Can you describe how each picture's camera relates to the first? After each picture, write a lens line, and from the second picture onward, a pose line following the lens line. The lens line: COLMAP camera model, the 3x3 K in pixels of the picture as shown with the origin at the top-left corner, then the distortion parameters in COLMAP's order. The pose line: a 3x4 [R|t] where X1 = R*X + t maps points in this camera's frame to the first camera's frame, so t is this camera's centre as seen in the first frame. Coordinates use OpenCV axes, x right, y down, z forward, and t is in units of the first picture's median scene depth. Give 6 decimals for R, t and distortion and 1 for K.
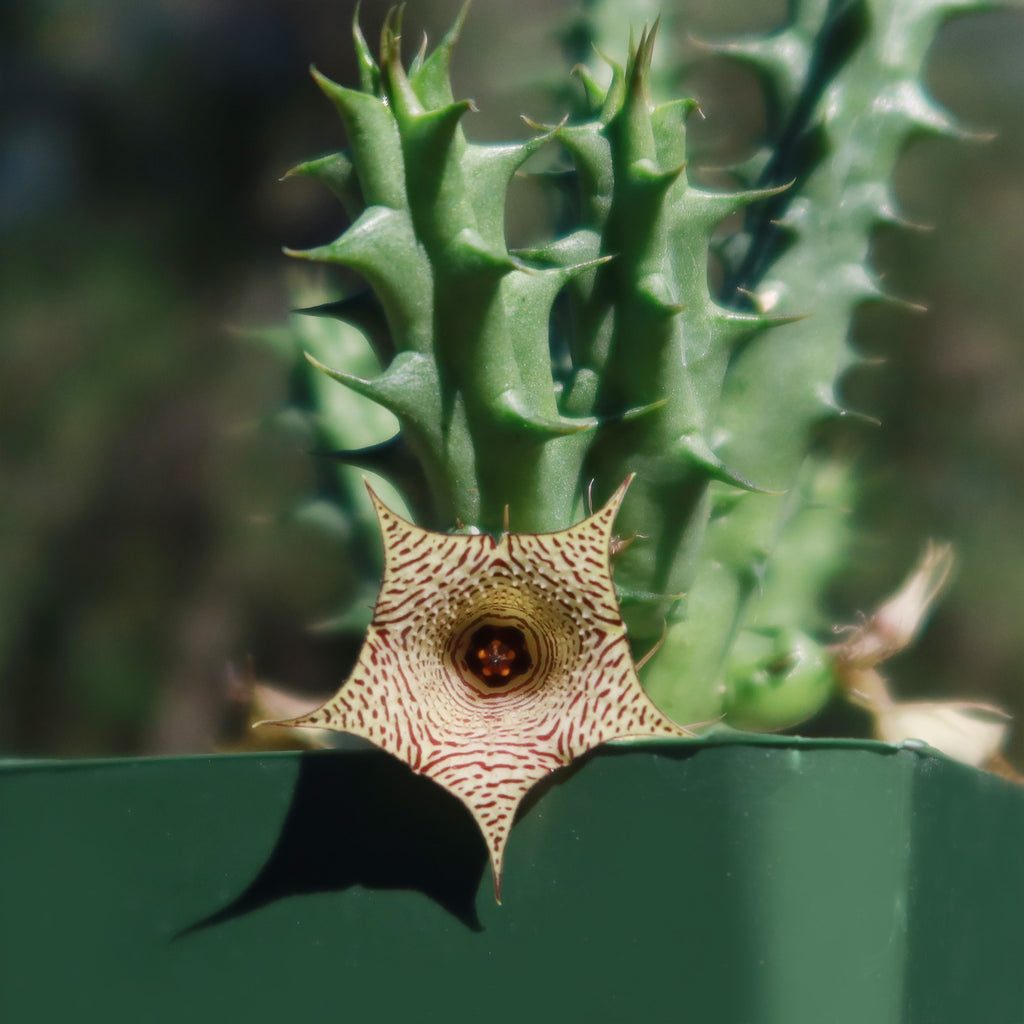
lens RADIAL K [[1399.0, 0, 508.4], [0, 1399.0, 579.3], [0, 0, 1]] dist [-0.002576, 0.026287]
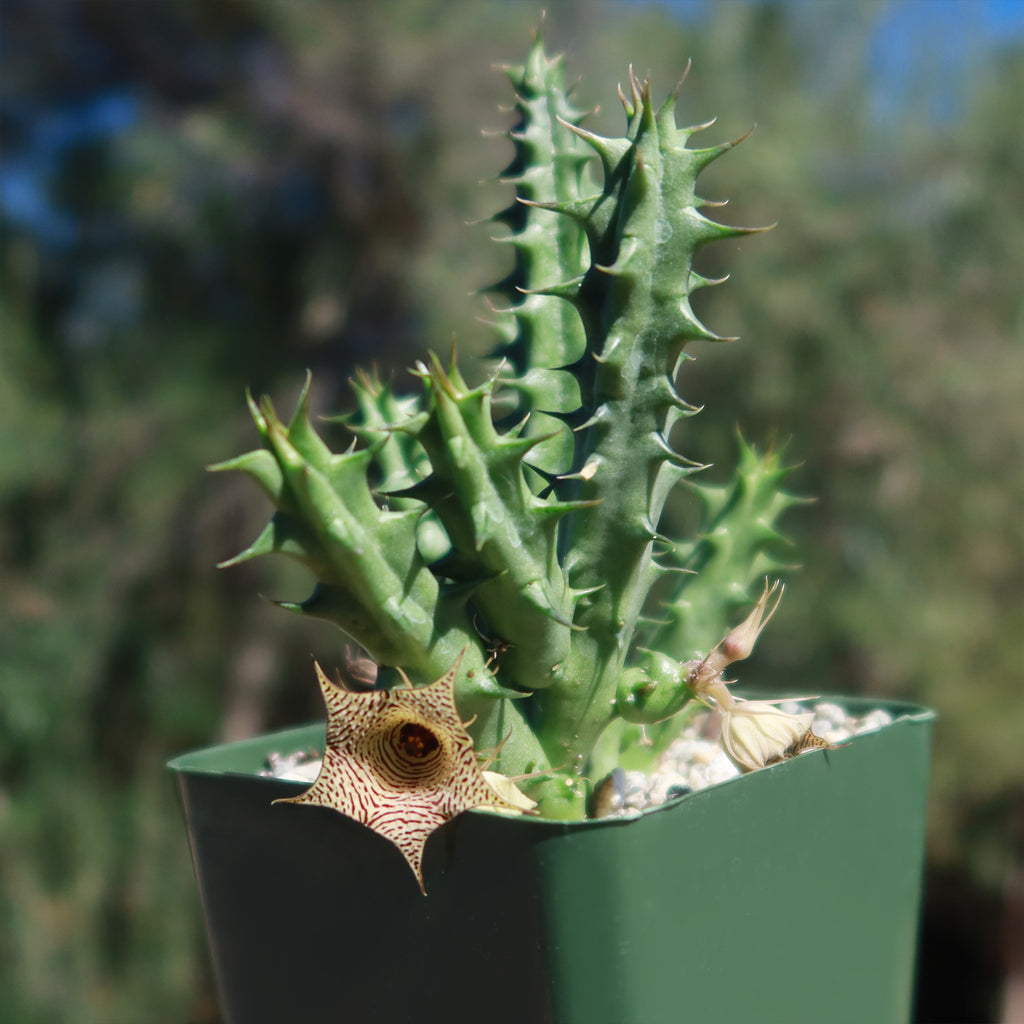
lens RADIAL K [[1102.6, 0, 511.9], [0, 1102.6, 559.6], [0, 0, 1]] dist [-0.013635, -0.013363]
pose [[0.966854, -0.079092, -0.242773, 0.451487], [0.128534, 0.972319, 0.195126, -0.409365], [0.220620, -0.219863, 0.950256, -0.149267]]
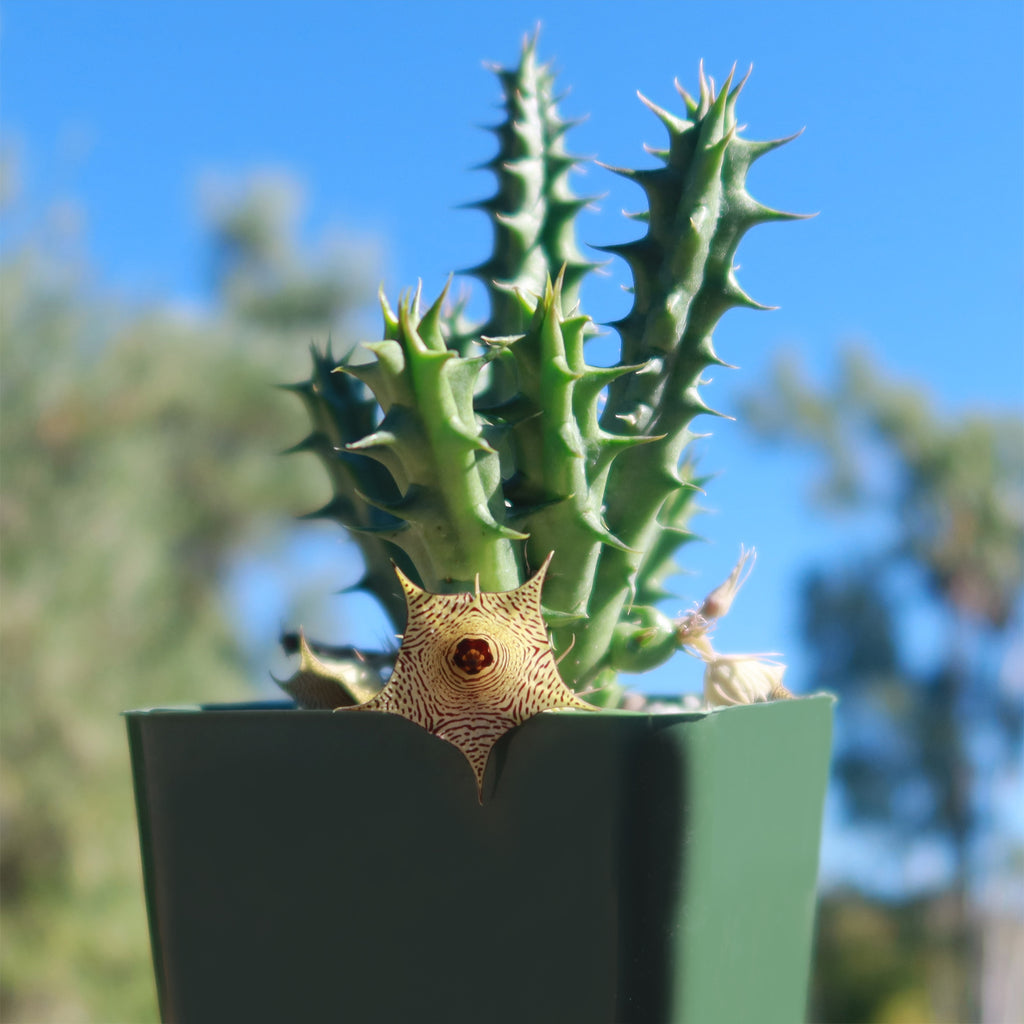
lens RADIAL K [[1196.6, 0, 469.1], [0, 1196.6, 586.2], [0, 0, 1]] dist [-0.009862, -0.008700]
pose [[0.998464, -0.040574, 0.037727, -0.066874], [0.035464, 0.991214, 0.127428, -0.223756], [-0.042566, -0.125895, 0.991130, -0.424043]]
